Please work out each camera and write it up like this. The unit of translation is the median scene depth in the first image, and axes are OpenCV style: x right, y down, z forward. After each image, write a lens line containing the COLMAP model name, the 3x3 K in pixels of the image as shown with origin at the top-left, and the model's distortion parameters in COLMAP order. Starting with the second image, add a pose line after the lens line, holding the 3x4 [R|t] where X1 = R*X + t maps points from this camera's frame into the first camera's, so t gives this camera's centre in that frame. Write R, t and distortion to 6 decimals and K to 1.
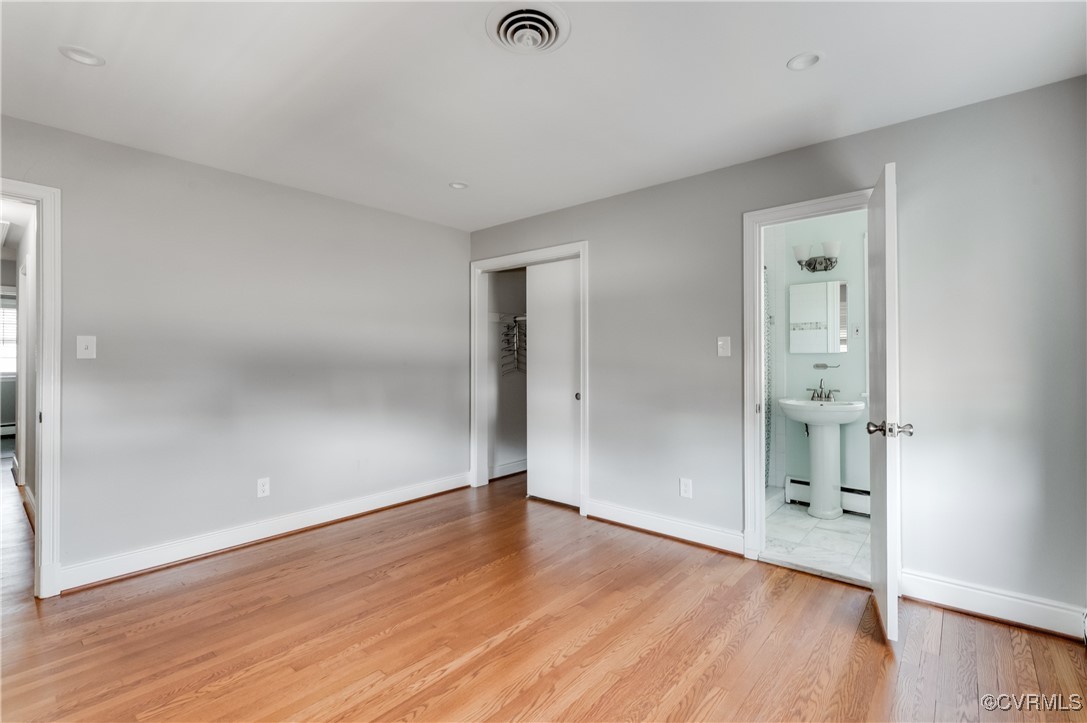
lens RADIAL K [[490.2, 0, 544.0], [0, 490.2, 353.0], [0, 0, 1]] dist [0.001843, 0.000109]
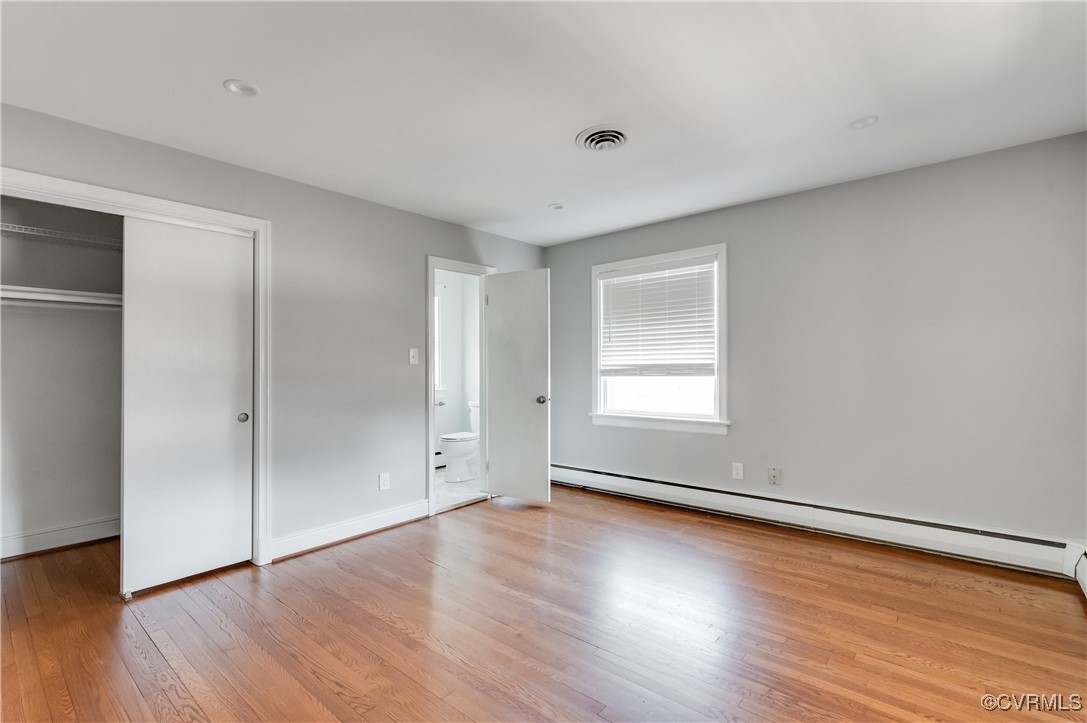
lens RADIAL K [[495.1, 0, 520.9], [0, 495.1, 361.5], [0, 0, 1]] dist [0.000121, -0.000387]
pose [[0.015826, 0.007905, 0.999844, -0.883893], [-0.002316, 0.999966, -0.007869, 0.009139], [-0.999872, -0.002191, 0.015844, 0.703953]]
